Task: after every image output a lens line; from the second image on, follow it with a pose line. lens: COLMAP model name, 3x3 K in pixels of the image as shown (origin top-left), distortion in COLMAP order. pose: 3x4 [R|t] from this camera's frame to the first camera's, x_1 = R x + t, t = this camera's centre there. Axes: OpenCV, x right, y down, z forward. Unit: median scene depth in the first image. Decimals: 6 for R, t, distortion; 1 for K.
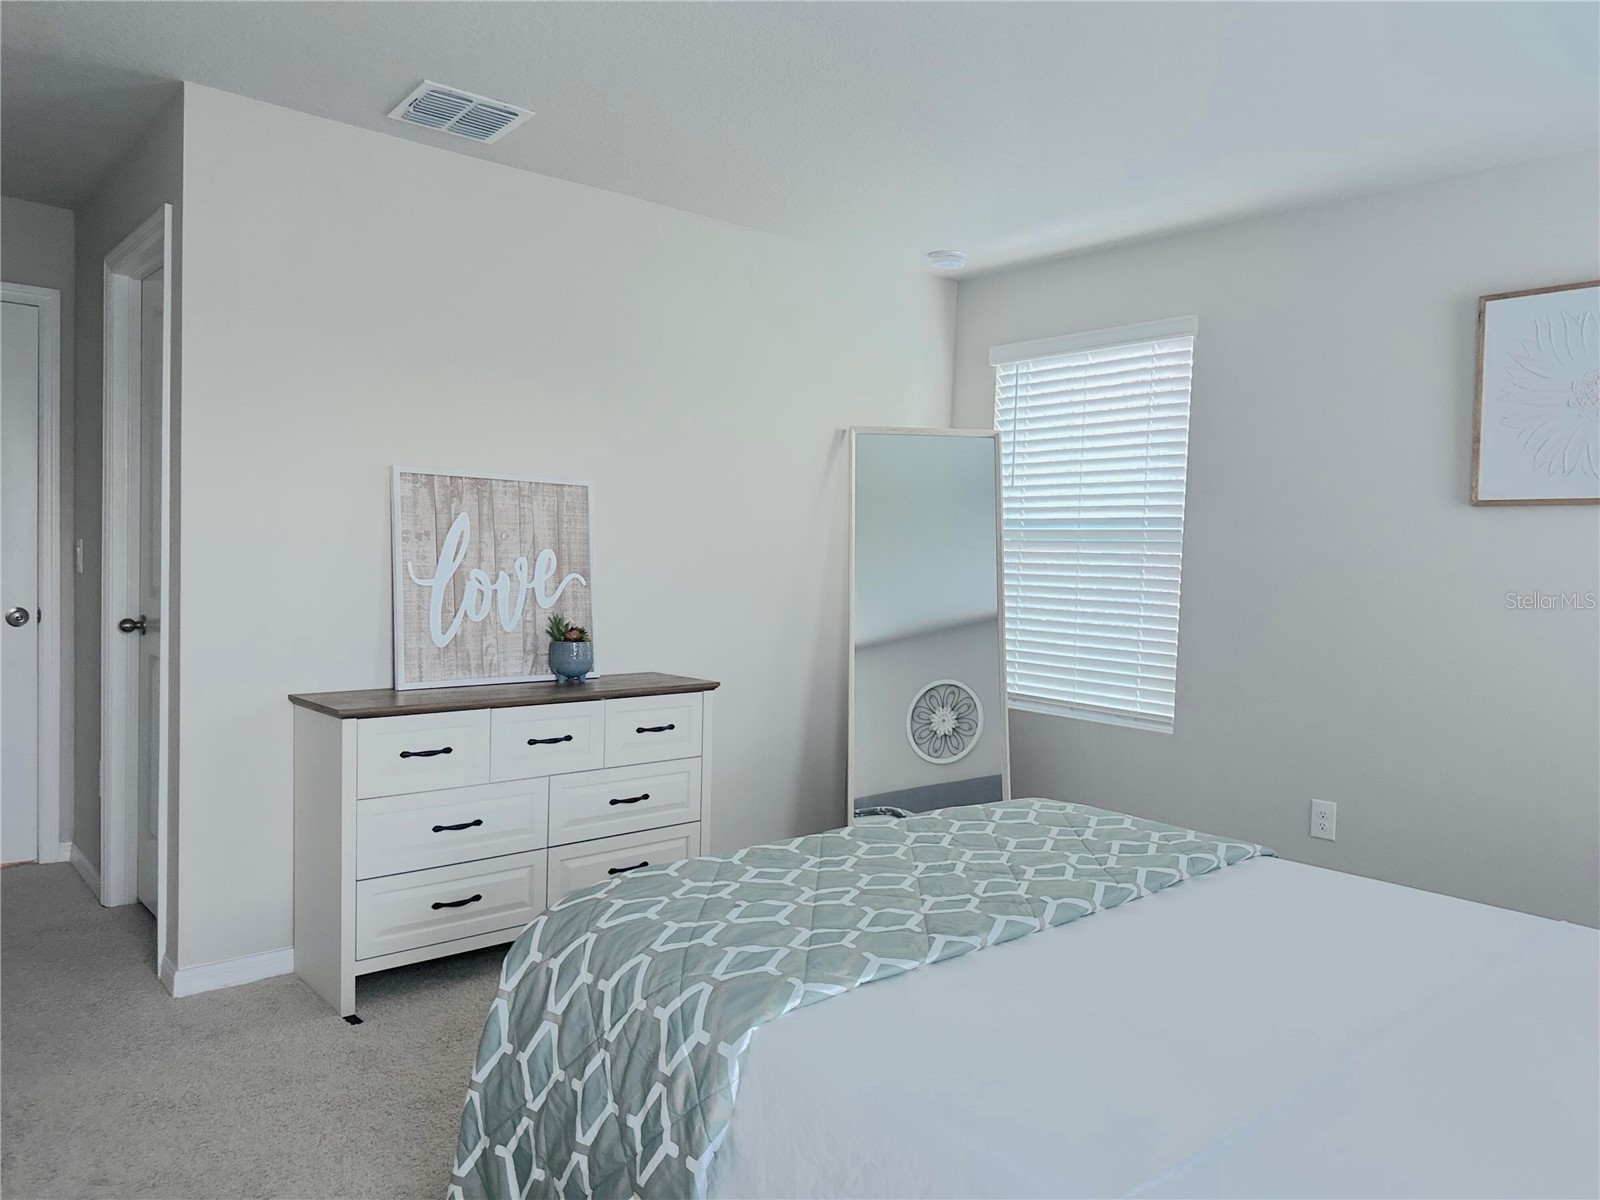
lens RADIAL K [[1122.0, 0, 794.9], [0, 1122.0, 600.5], [0, 0, 1]] dist [-0.008747, -0.008630]
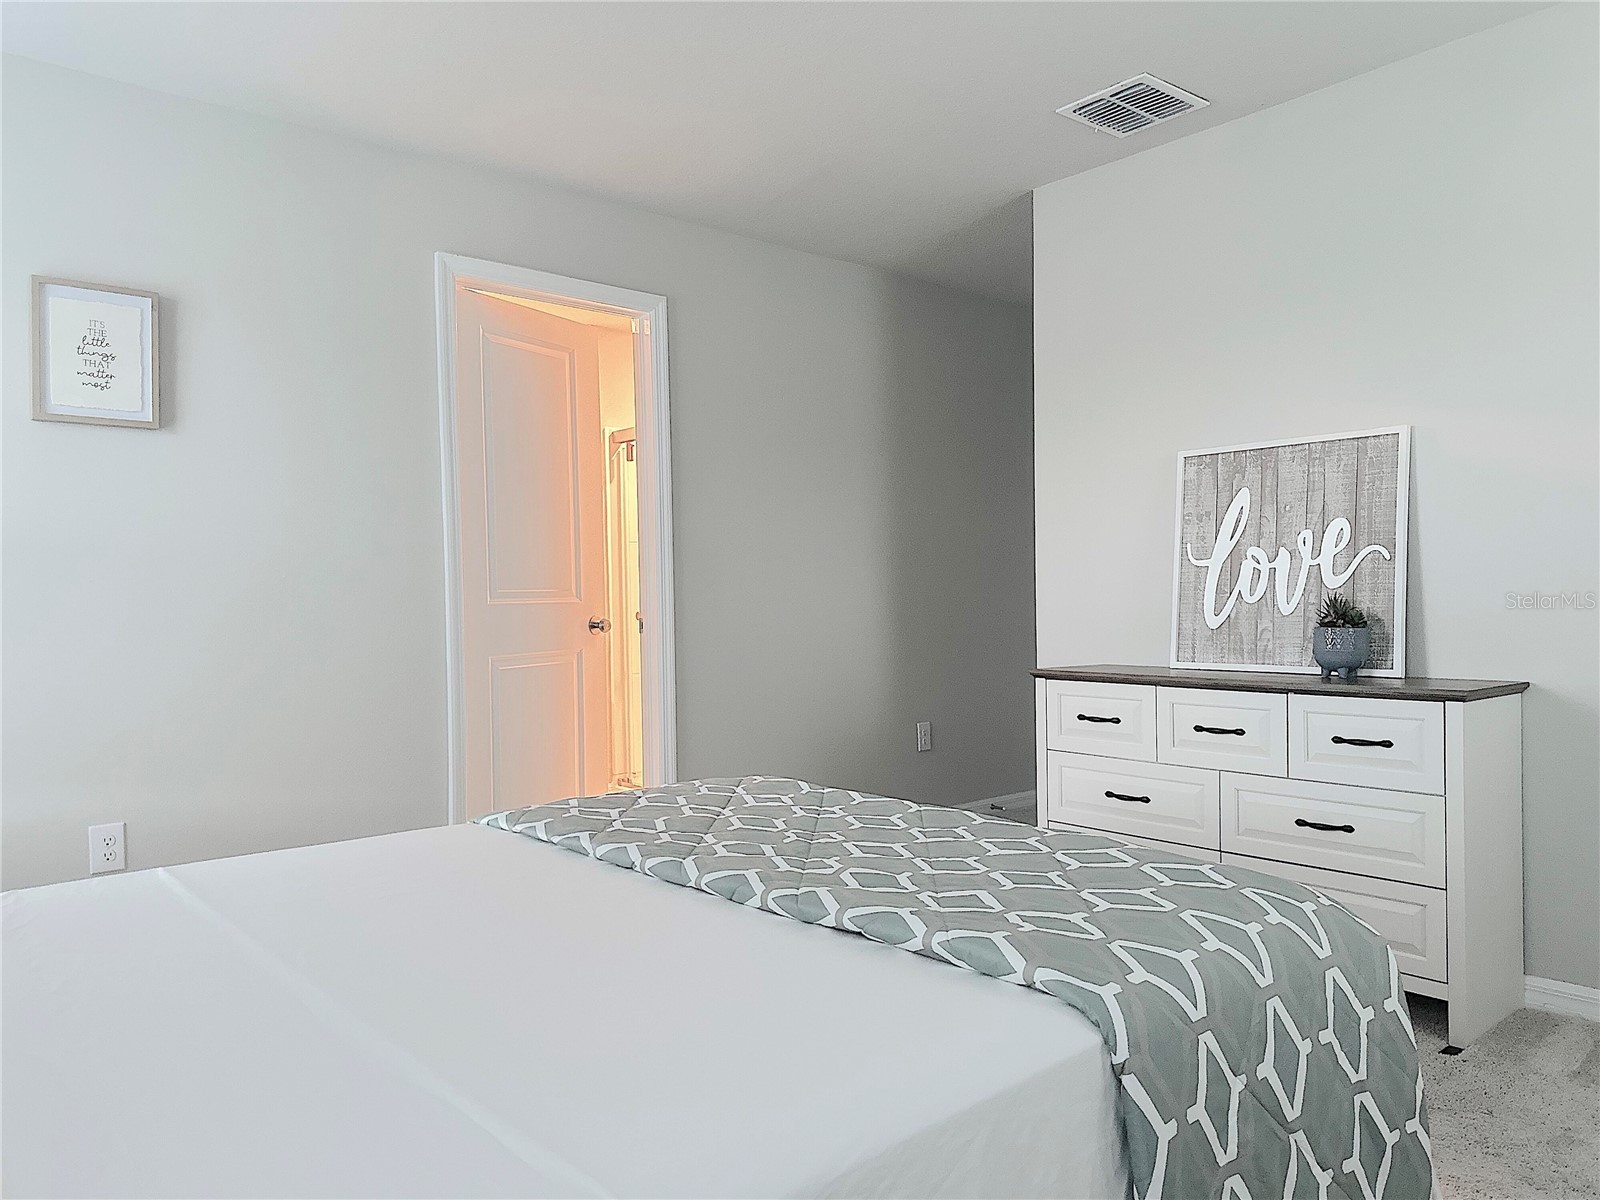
lens RADIAL K [[1122.0, 0, 794.6], [0, 1122.0, 603.1], [0, 0, 1]] dist [-0.008747, -0.008630]
pose [[-0.027296, -0.019335, -0.999440, 0.646106], [-0.026473, 0.999476, -0.018613, 0.045583], [0.999277, 0.025950, -0.027793, 0.641898]]
